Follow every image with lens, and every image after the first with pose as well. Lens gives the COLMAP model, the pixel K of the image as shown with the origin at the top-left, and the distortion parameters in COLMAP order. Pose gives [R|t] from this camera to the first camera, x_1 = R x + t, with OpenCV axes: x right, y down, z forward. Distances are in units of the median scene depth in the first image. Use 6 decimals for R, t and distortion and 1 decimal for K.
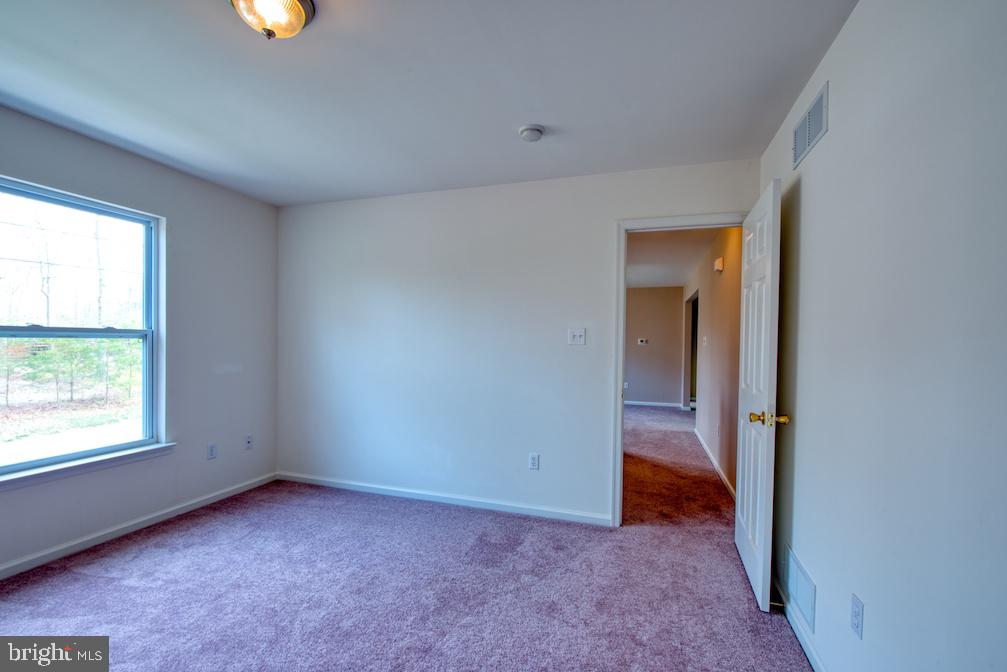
lens RADIAL K [[435.6, 0, 504.1], [0, 435.6, 346.5], [0, 0, 1]] dist [-0.000308, -0.001234]
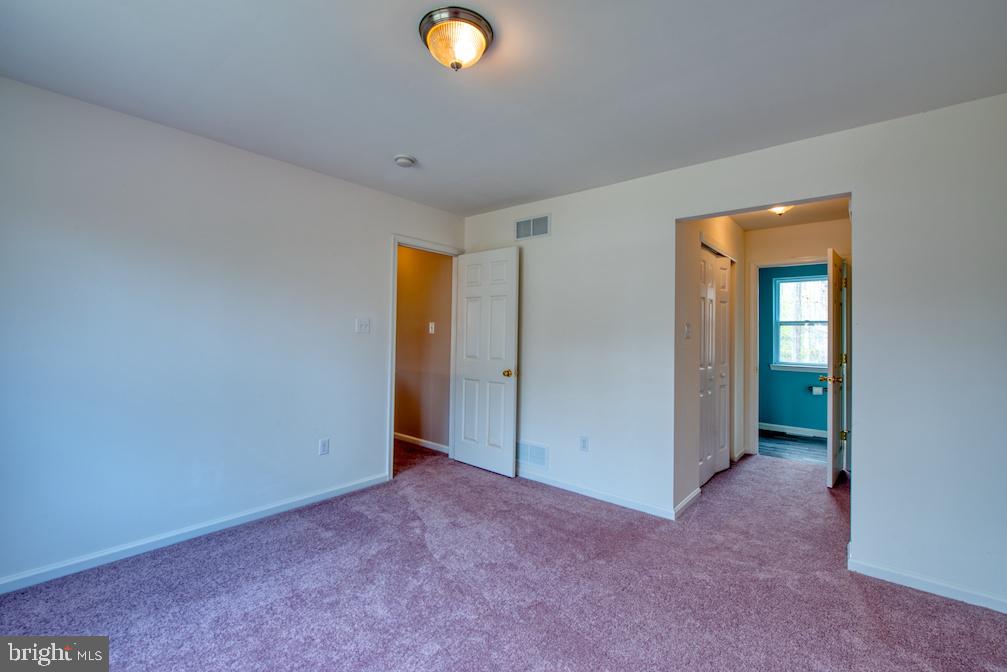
lens RADIAL K [[443.4, 0, 498.1], [0, 443.4, 325.1], [0, 0, 1]] dist [-0.001764, -0.000665]
pose [[0.370104, 0.011097, 0.928924, -0.811984], [0.003468, 0.999905, -0.013327, -0.008095], [-0.928984, 0.008154, 0.370030, 0.247348]]
